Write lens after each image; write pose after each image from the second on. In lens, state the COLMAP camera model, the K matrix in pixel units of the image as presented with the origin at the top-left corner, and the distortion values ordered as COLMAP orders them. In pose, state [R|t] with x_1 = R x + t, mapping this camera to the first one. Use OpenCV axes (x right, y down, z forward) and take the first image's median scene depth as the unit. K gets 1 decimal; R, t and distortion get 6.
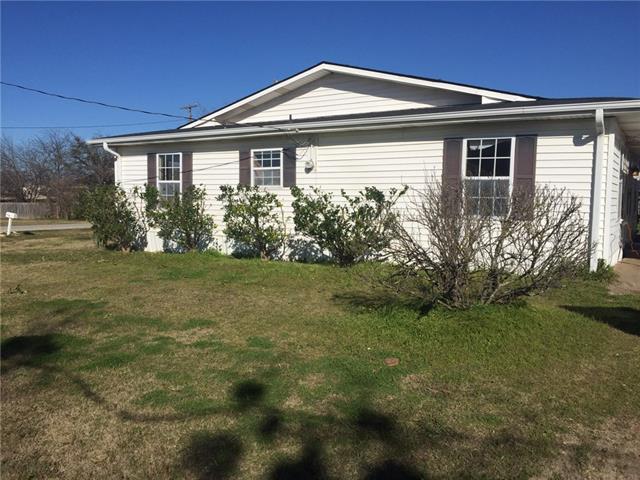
lens RADIAL K [[581.5, 0, 221.3], [0, 581.5, 238.0], [0, 0, 1]] dist [-0.002083, 0.005016]
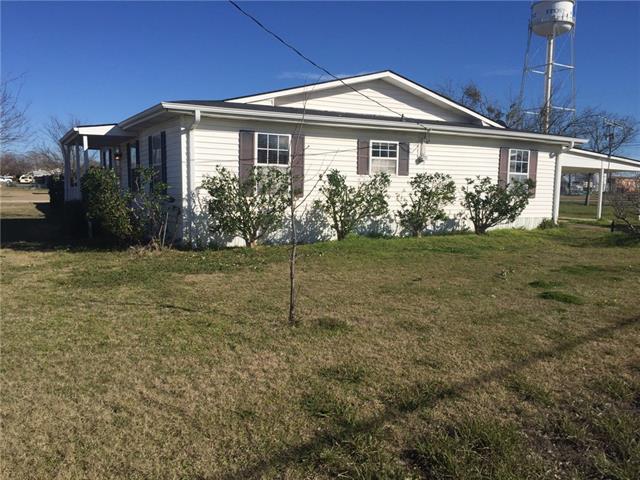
lens RADIAL K [[545.6, 0, 303.9], [0, 545.6, 242.2], [0, 0, 1]] dist [0.005518, -0.062093]
pose [[0.422803, -0.100542, 0.900627, -0.948494], [0.051405, 0.994887, 0.086932, -0.056758], [-0.904762, 0.009542, 0.425810, 0.680806]]
